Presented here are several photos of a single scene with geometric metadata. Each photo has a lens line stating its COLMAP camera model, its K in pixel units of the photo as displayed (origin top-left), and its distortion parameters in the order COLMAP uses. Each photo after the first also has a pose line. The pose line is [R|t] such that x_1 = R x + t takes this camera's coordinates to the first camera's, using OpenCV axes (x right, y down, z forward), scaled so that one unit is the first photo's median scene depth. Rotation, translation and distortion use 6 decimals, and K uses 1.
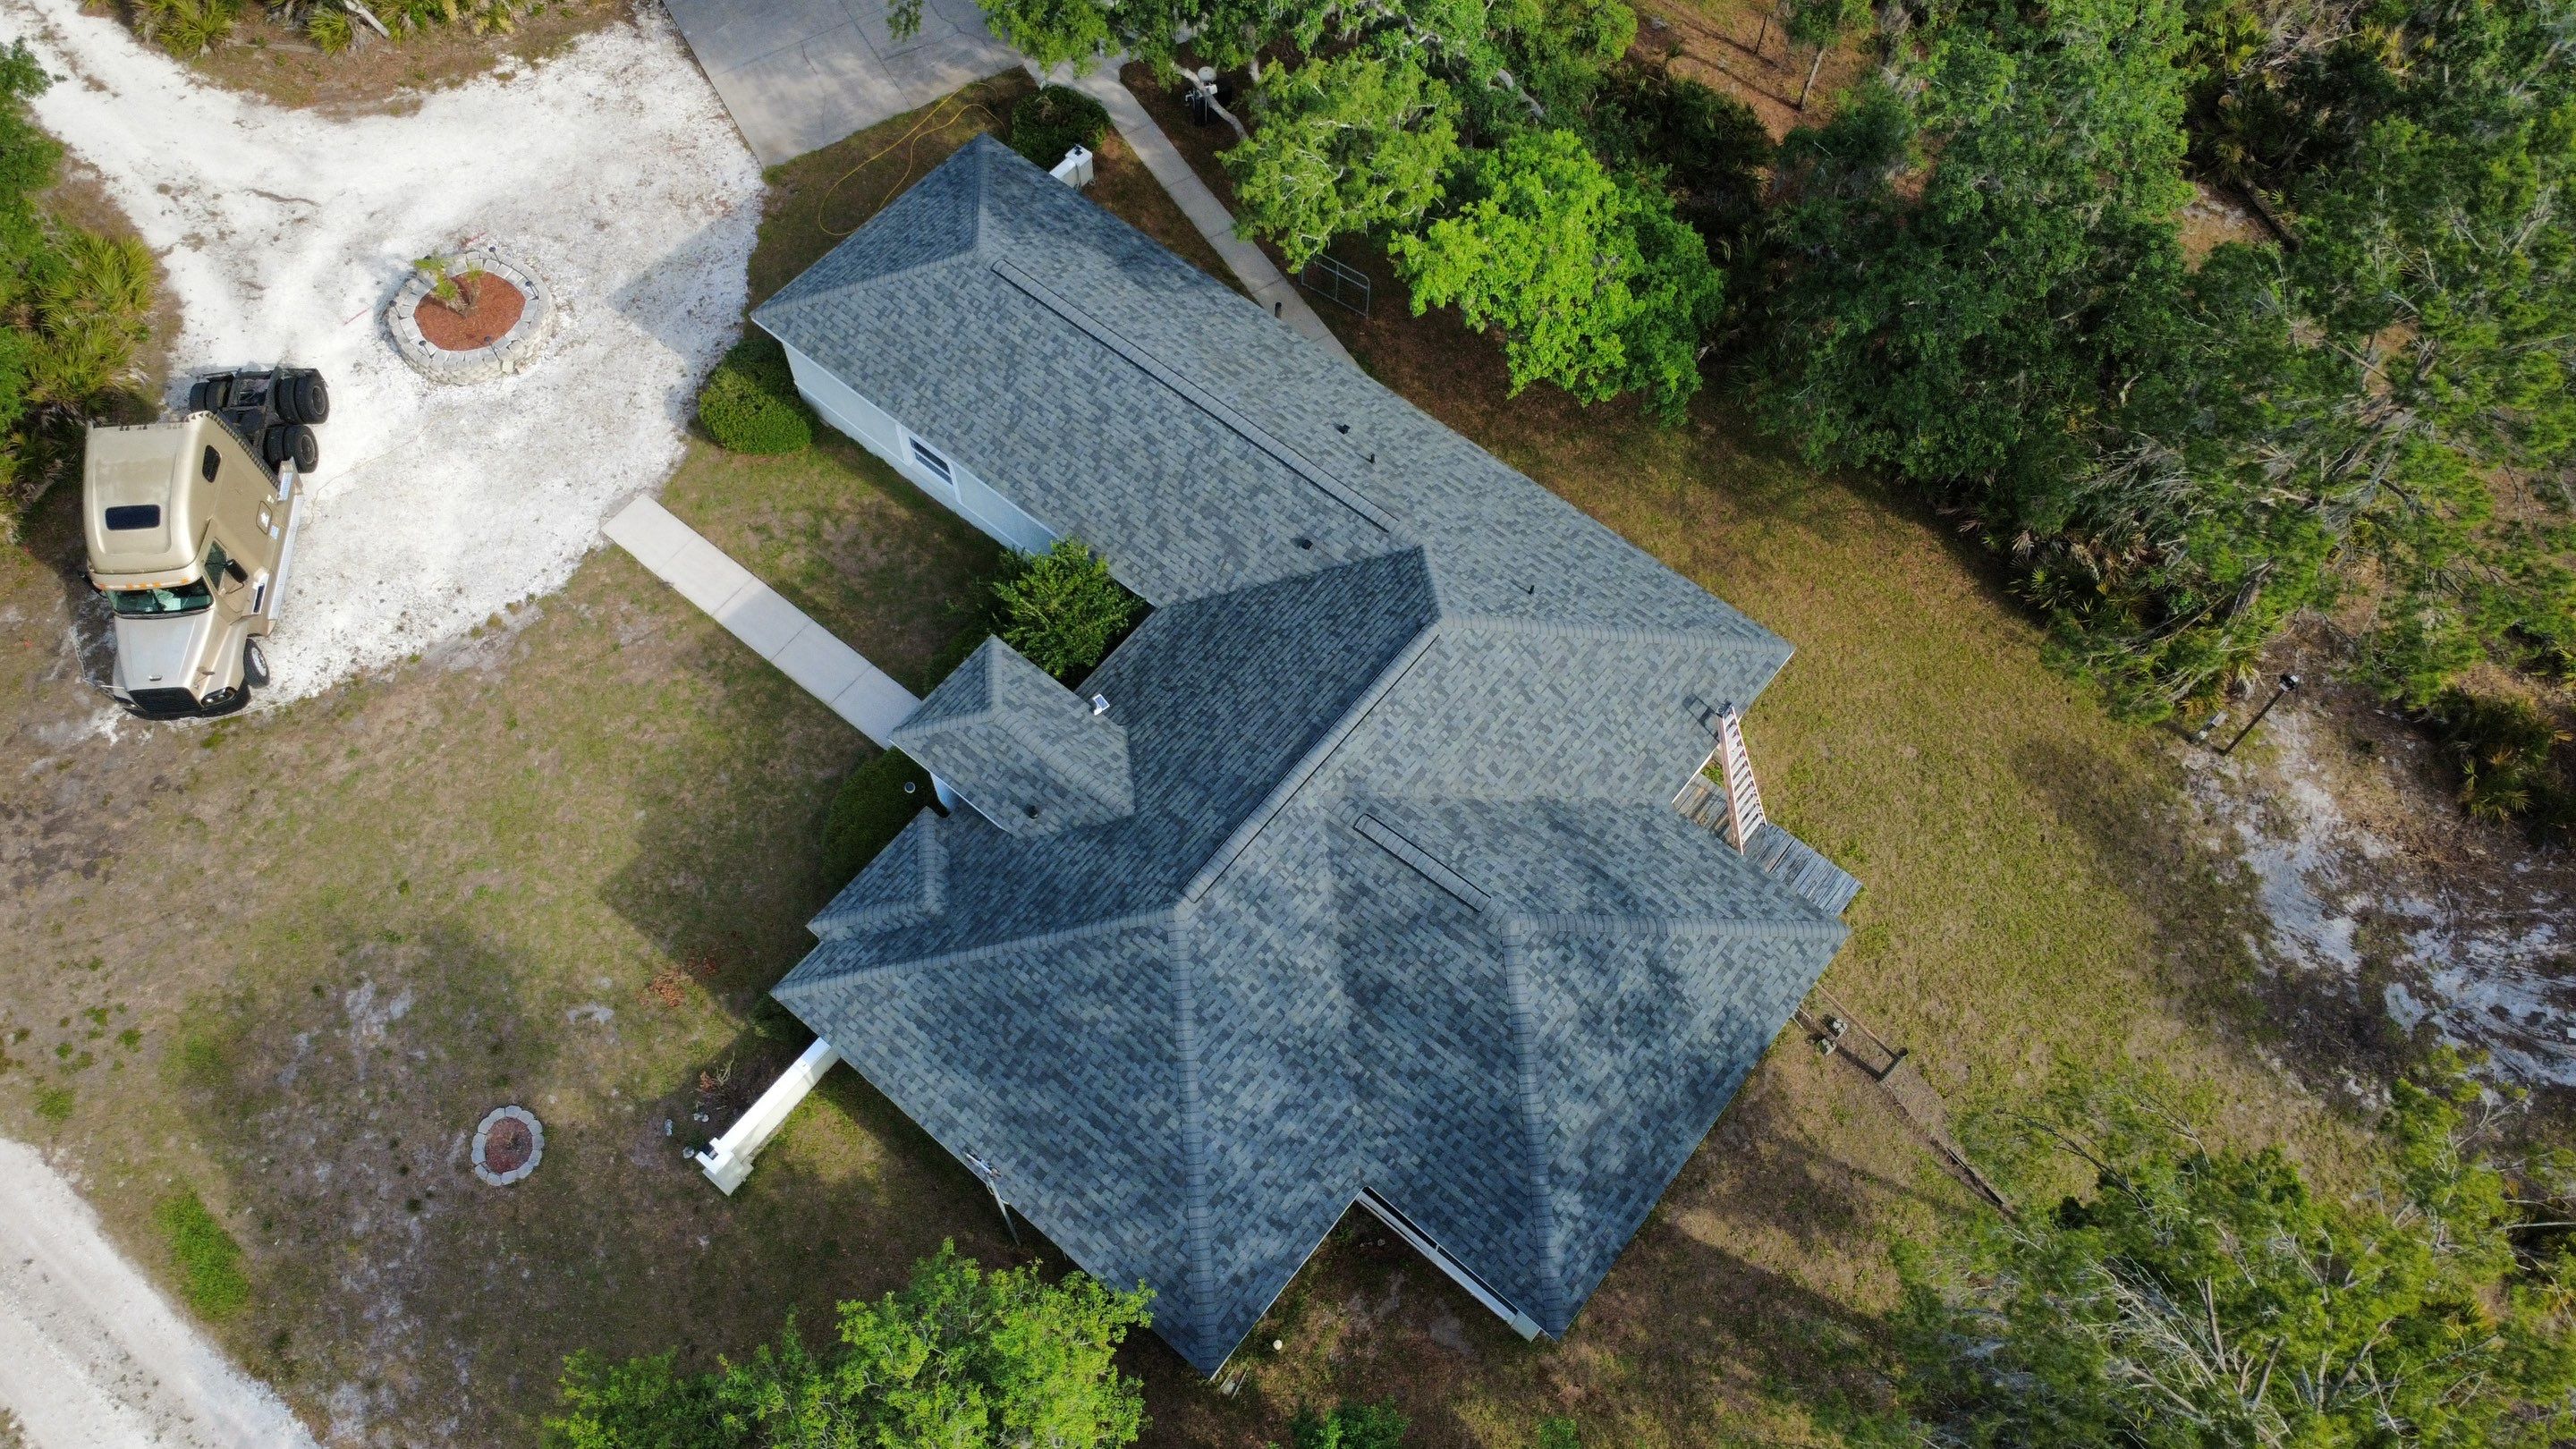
lens RADIAL K [[1870.2, 0, 1285.3], [0, 1870.2, 723.3], [0, 0, 1]] dist [-0.003774, 0.005571]
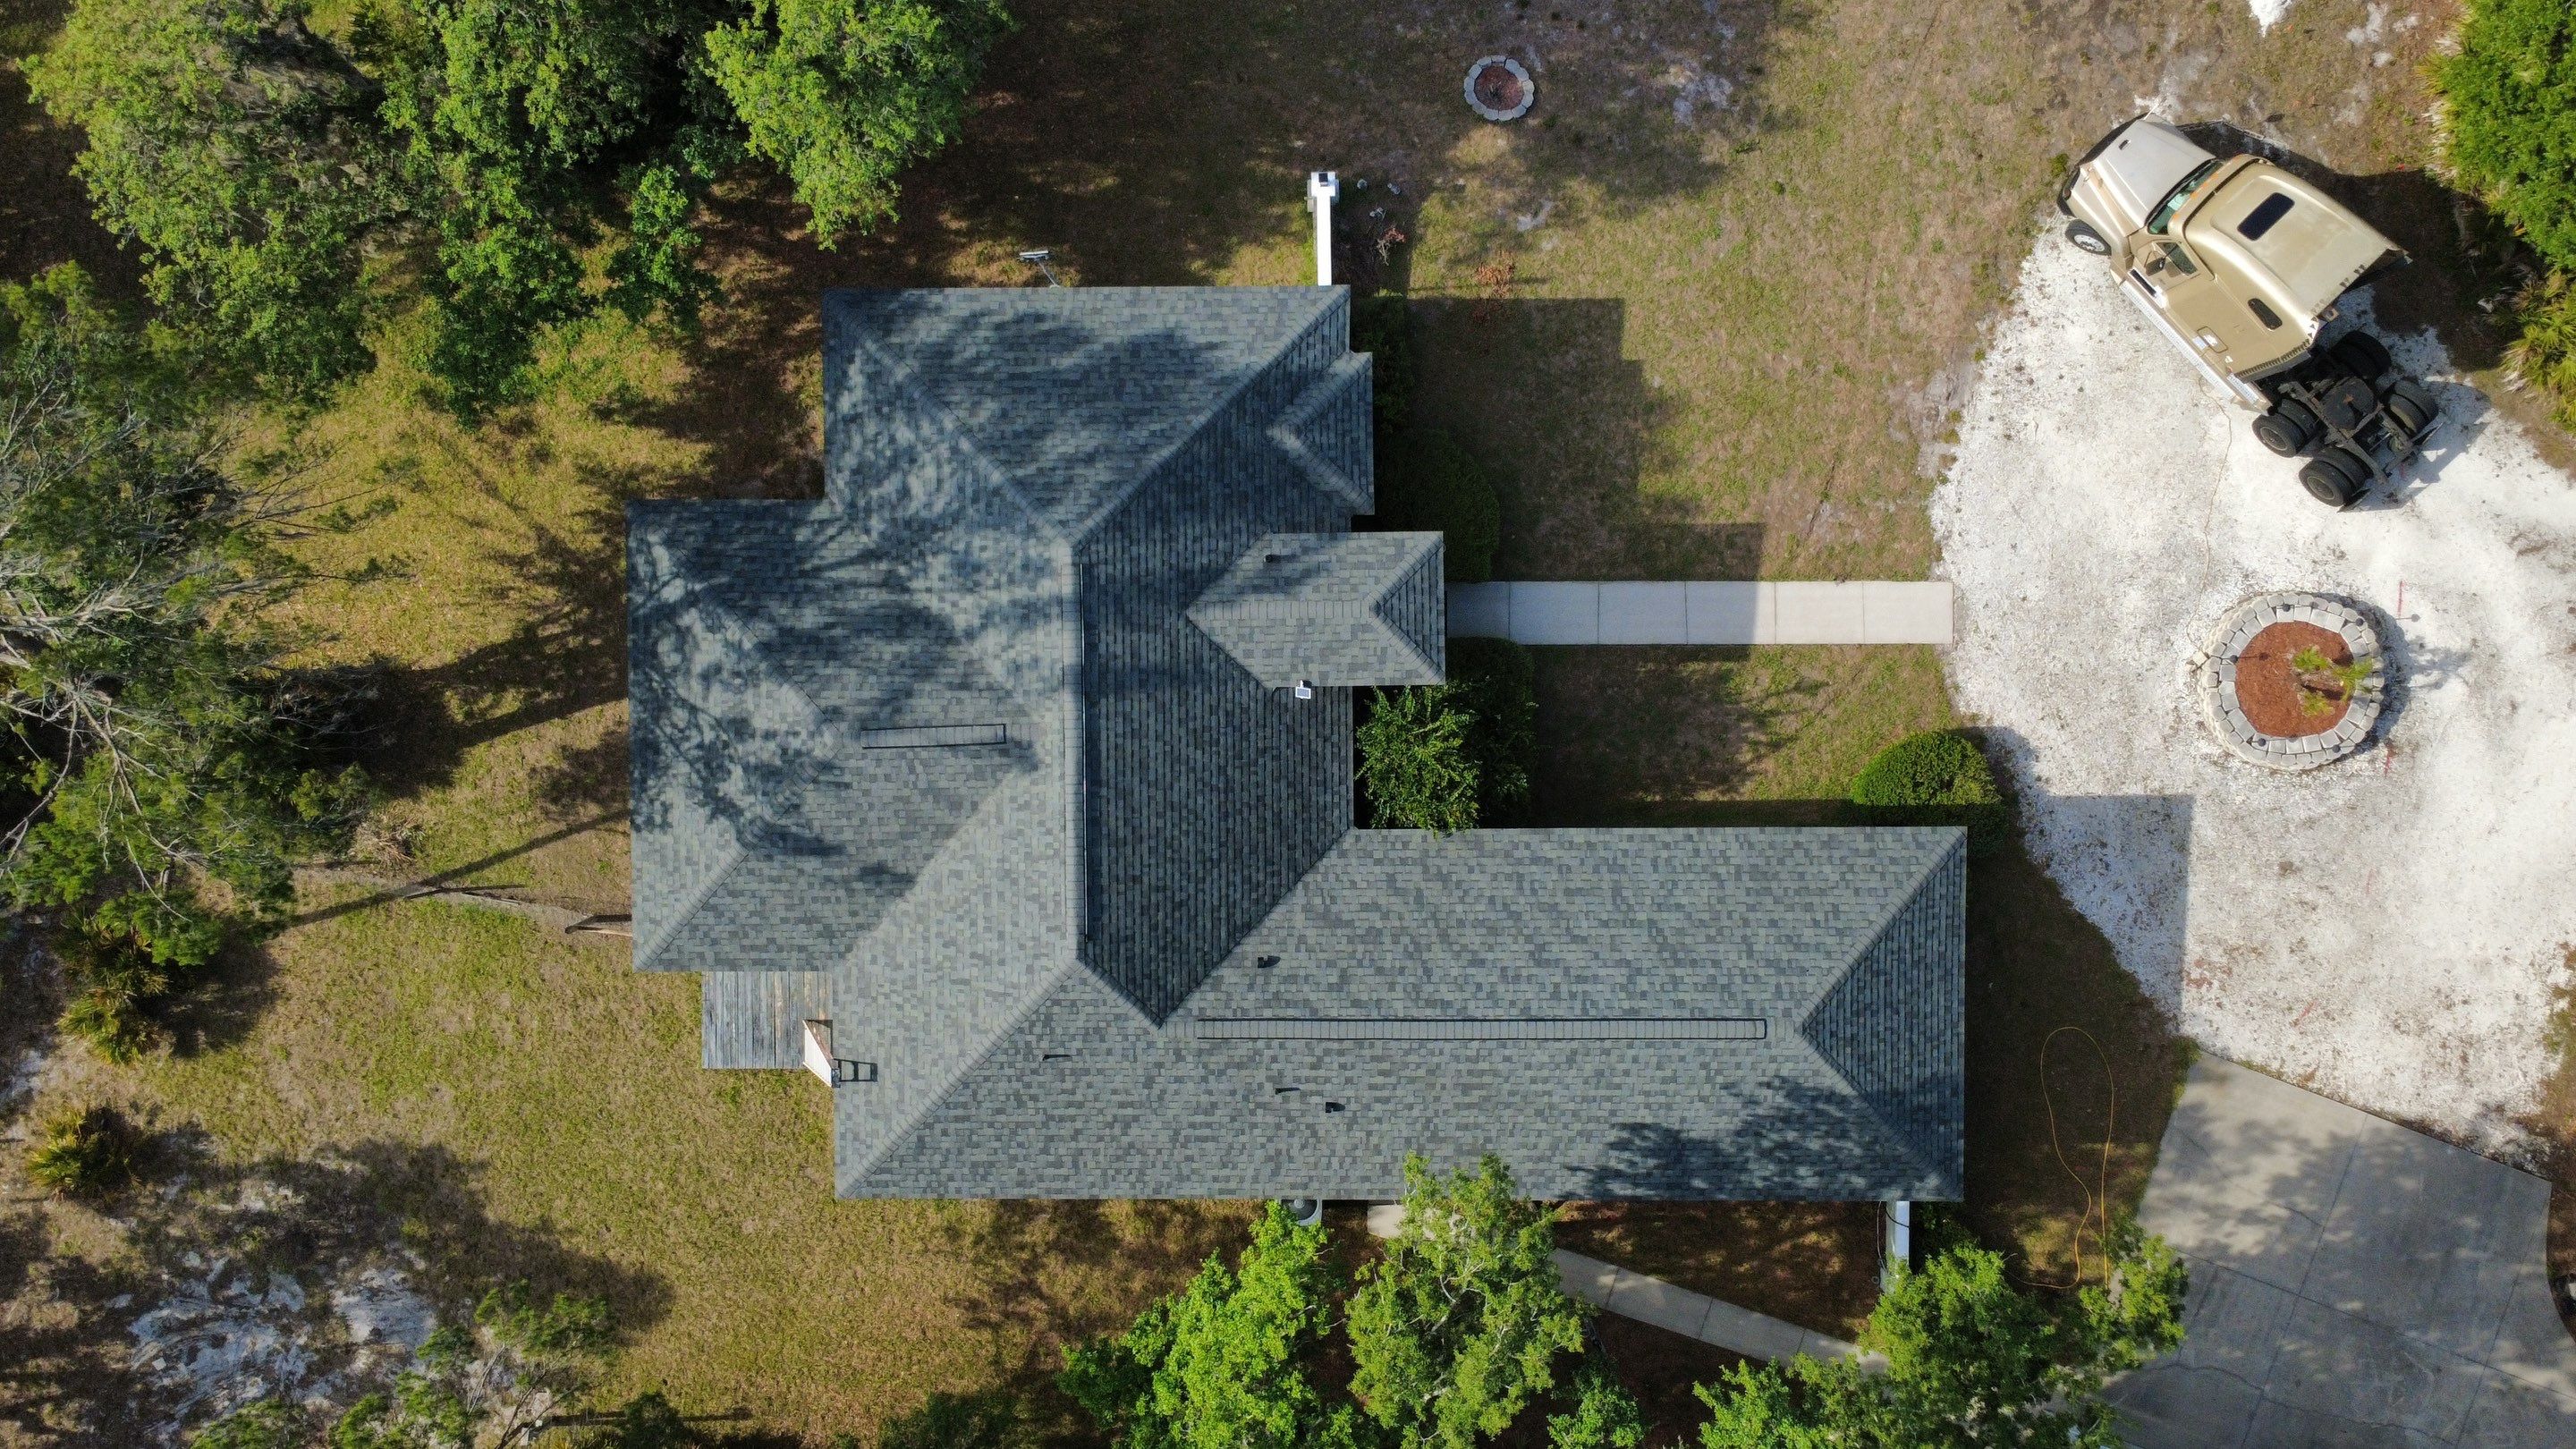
lens RADIAL K [[1870.2, 0, 1286.6], [0, 1870.2, 719.9], [0, 0, 1]] dist [-0.003774, 0.005571]
pose [[-0.771221, 0.635880, 0.029581, -0.101377], [-0.546727, -0.685462, 0.480865, -0.455140], [0.326049, 0.354680, 0.876296, 0.103290]]
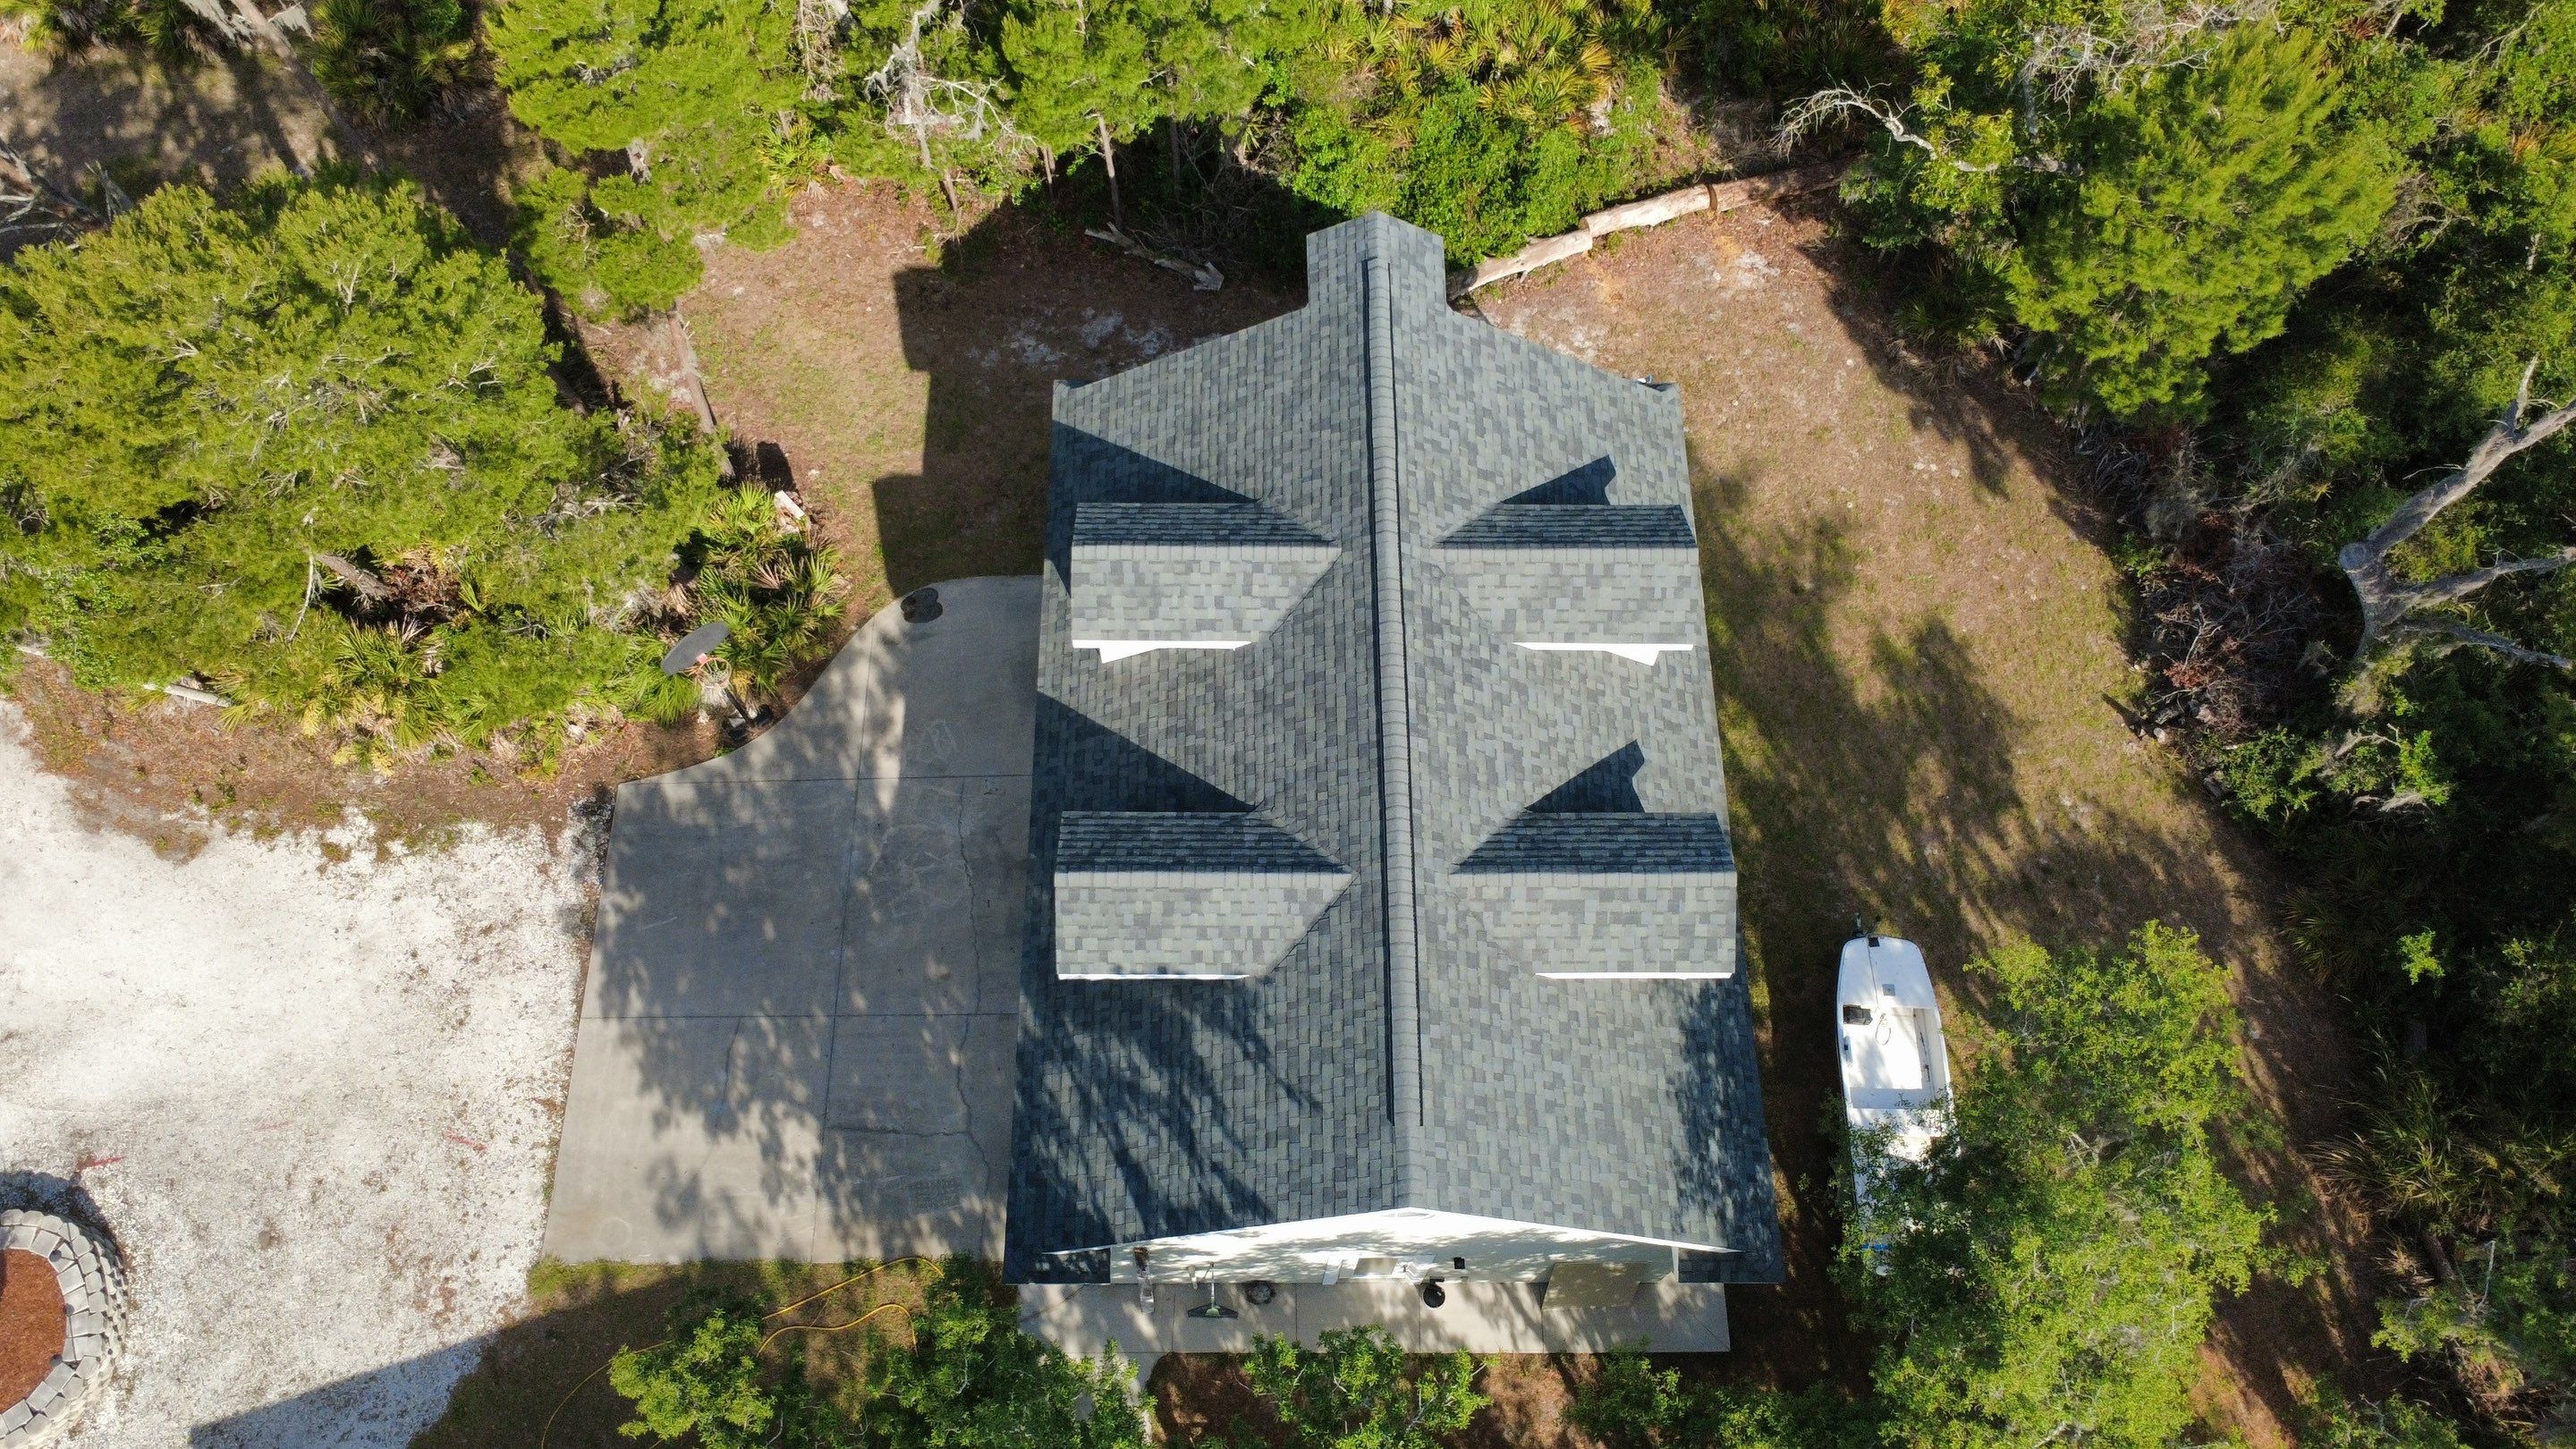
lens RADIAL K [[1870.2, 0, 1282.4], [0, 1870.2, 726.1], [0, 0, 1]] dist [-0.003774, 0.005571]
pose [[0.869887, 0.445871, -0.210942, -0.028057], [-0.433998, 0.895094, 0.102239, -0.746419], [0.234398, 0.002612, 0.972137, 0.579028]]
